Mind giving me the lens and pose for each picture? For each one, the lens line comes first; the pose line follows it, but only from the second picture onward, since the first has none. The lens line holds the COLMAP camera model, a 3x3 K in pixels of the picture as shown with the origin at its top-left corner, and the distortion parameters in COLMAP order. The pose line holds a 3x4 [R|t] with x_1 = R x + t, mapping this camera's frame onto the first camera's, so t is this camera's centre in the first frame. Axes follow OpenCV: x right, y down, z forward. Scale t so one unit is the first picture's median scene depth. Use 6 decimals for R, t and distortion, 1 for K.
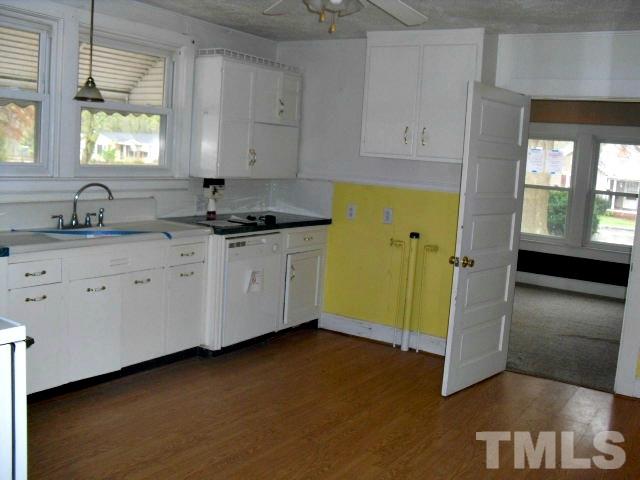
lens RADIAL K [[653.0, 0, 320.0], [0, 653.0, 240.0], [0, 0, 1]] dist [-0.212388, 0.196794]
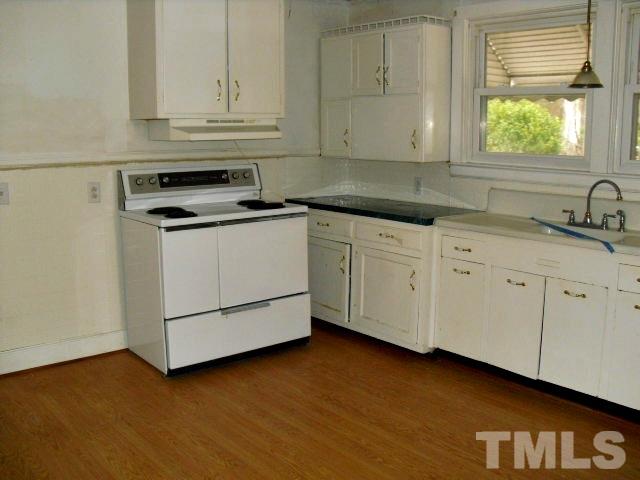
lens RADIAL K [[653.0, 0, 320.0], [0, 653.0, 240.0], [0, 0, 1]] dist [-0.212388, 0.196794]
pose [[-0.282075, 0.098011, -0.954373, 0.583798], [-0.142583, 0.979438, 0.142727, -0.074022], [0.948738, 0.176337, -0.262300, 0.852237]]
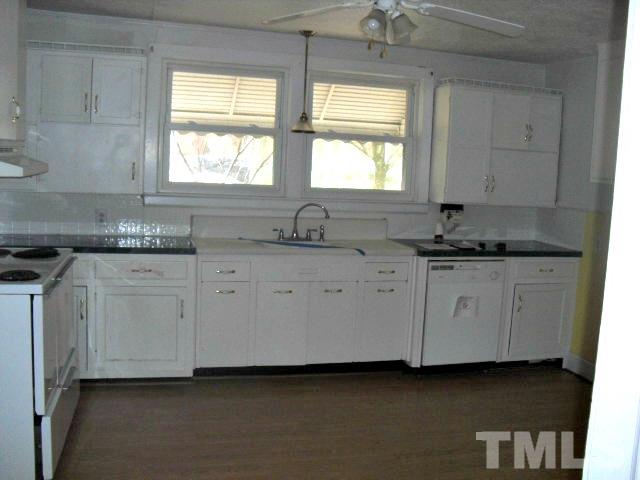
lens RADIAL K [[653.0, 0, 320.0], [0, 653.0, 240.0], [0, 0, 1]] dist [-0.212388, 0.196794]
pose [[0.752523, 0.050216, -0.656648, 0.432605], [-0.083845, 0.996280, -0.019898, 0.000105], [0.653207, 0.070031, 0.753934, 0.113787]]
